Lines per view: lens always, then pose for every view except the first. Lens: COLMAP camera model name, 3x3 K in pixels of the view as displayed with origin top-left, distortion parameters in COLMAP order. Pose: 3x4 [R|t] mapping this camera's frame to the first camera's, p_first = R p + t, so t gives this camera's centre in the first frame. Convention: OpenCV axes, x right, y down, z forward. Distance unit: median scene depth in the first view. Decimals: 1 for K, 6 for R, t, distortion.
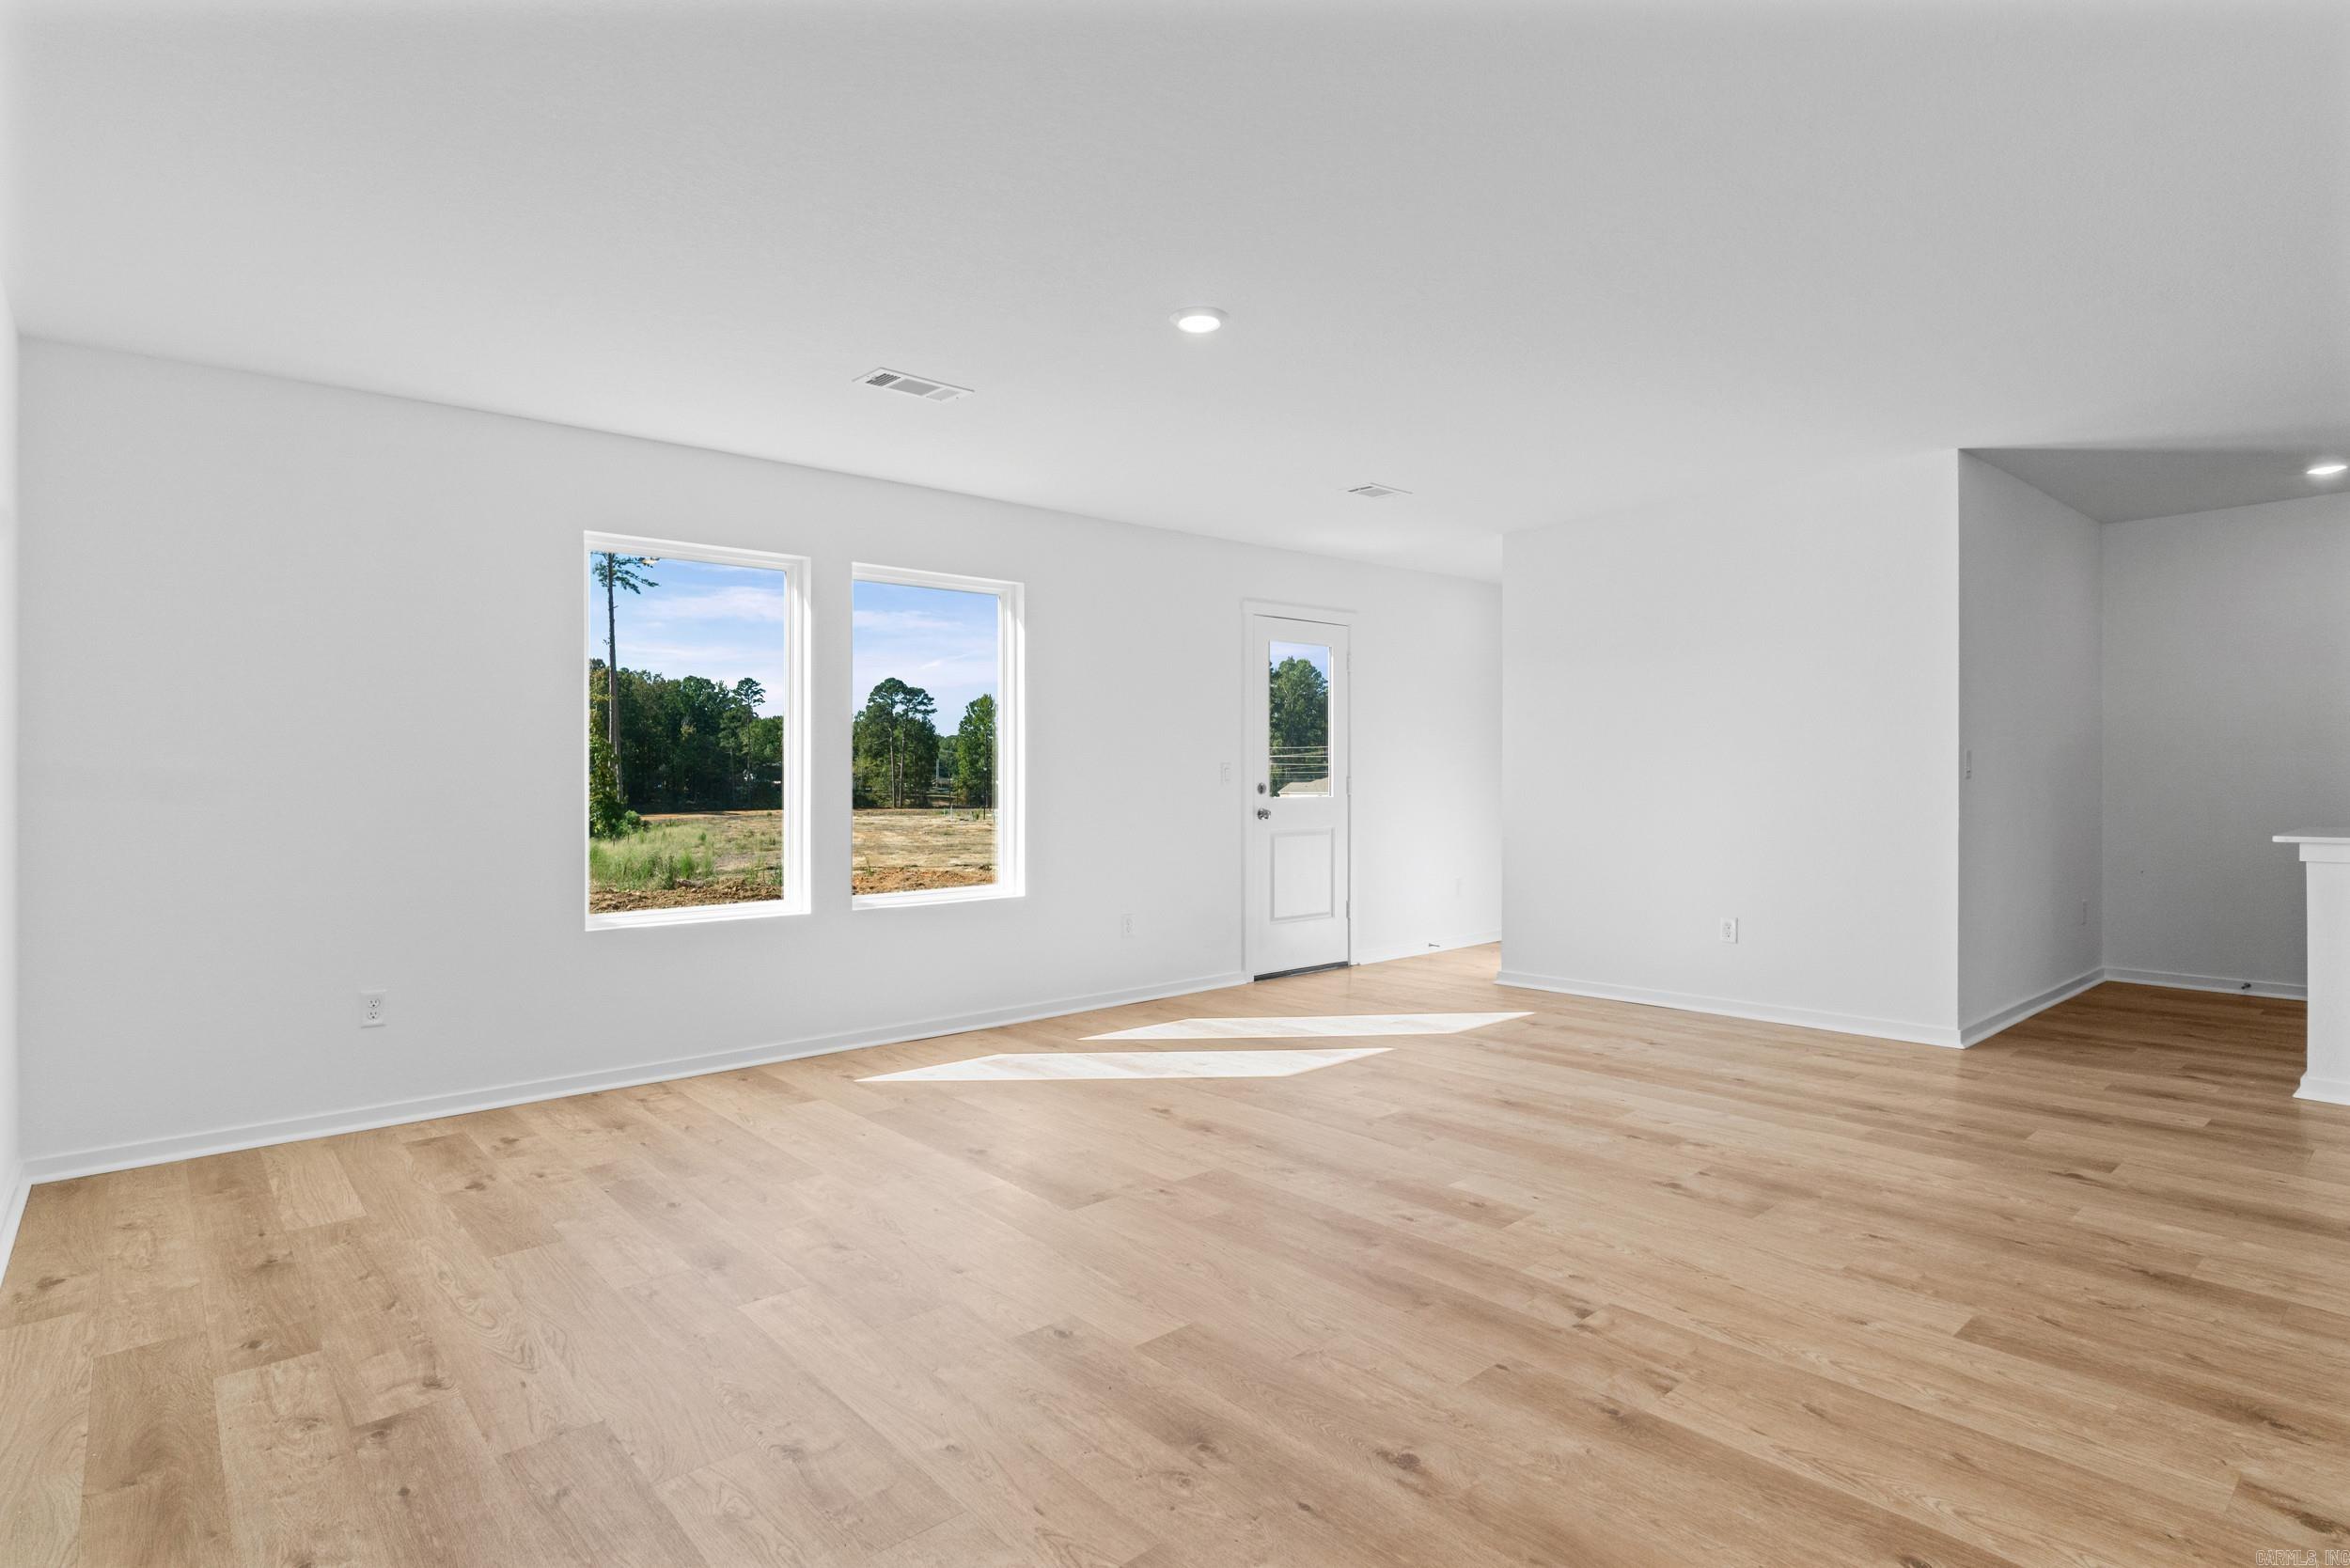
lens RADIAL K [[1200.7, 0, 1171.5], [0, 1200.7, 773.3], [0, 0, 1]] dist [-0.004218, 0.001146]
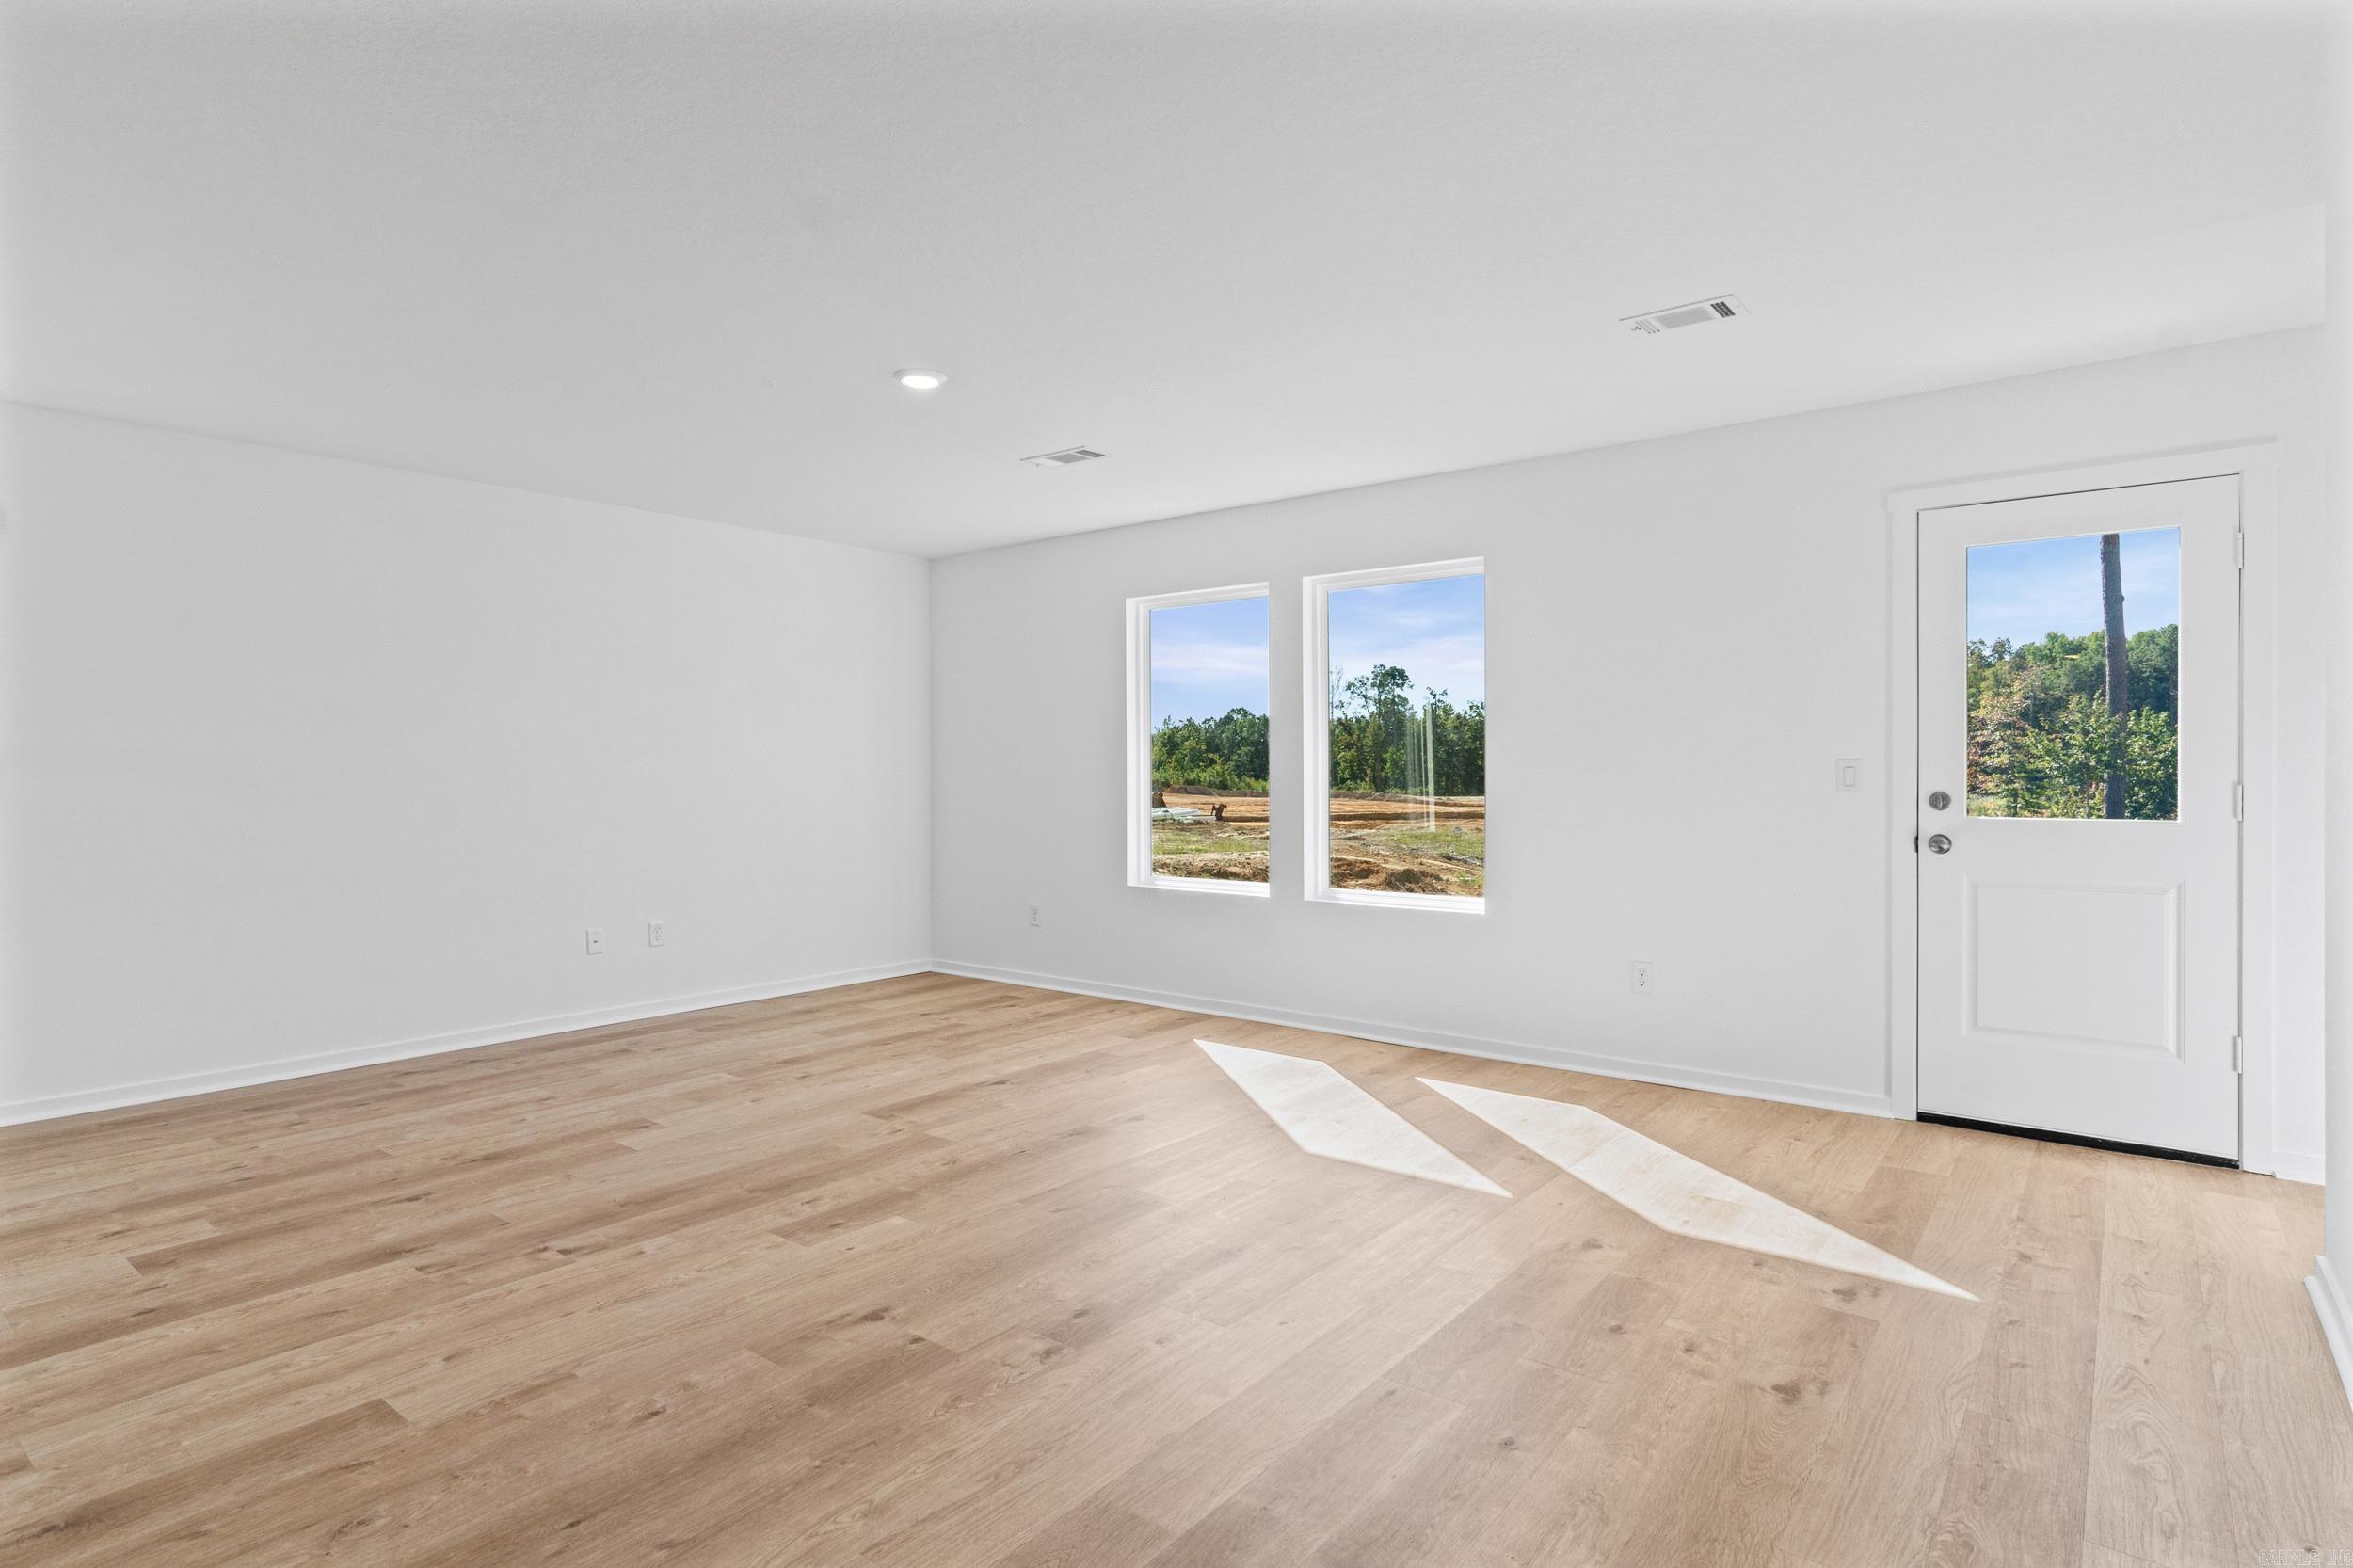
lens RADIAL K [[1202.1, 0, 1128.7], [0, 1202.1, 770.1], [0, 0, 1]] dist [-0.004218, 0.001146]
pose [[0.167695, 0.007728, -0.985809, 1.604712], [0.005516, 0.999946, 0.008777, -0.027346], [0.985823, -0.006910, 0.167644, 1.363319]]
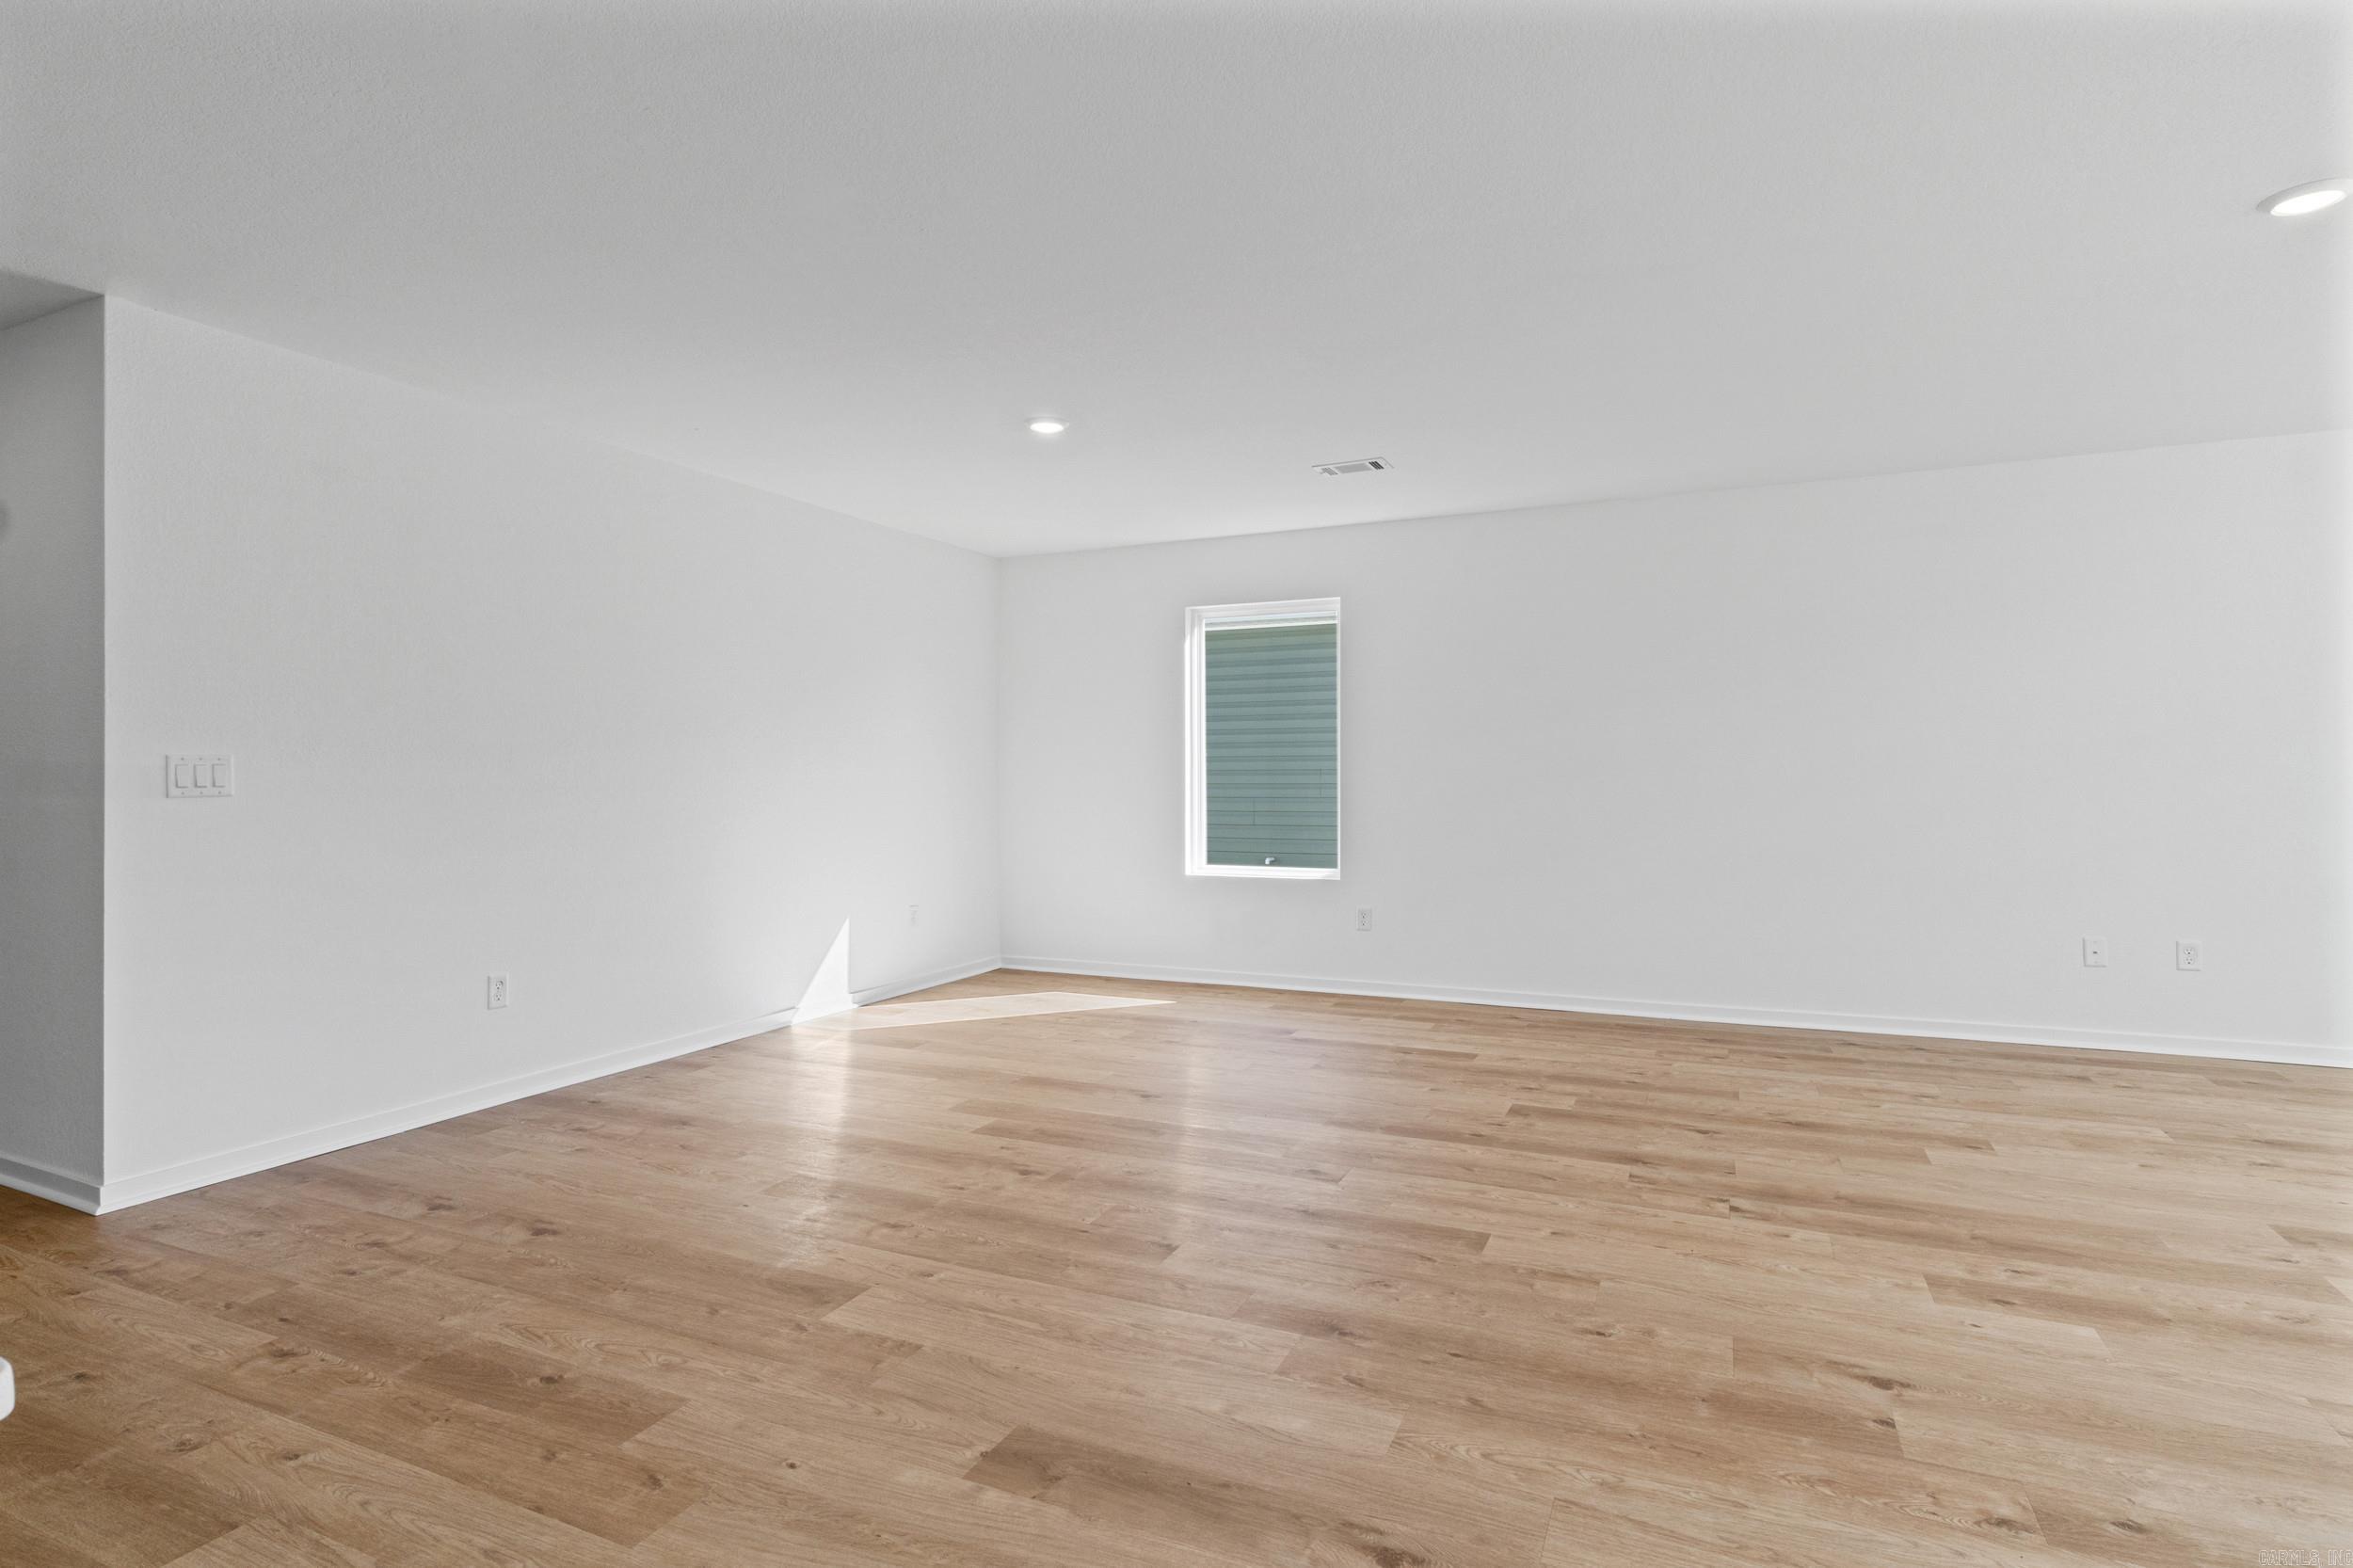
lens RADIAL K [[1202.1, 0, 1184.1], [0, 1202.1, 789.7], [0, 0, 1]] dist [-0.004218, 0.001146]
pose [[-0.907359, 0.023271, -0.419712, 1.394293], [0.017764, 0.999697, 0.017023, -0.018390], [0.419981, 0.007990, -0.907498, 1.911280]]
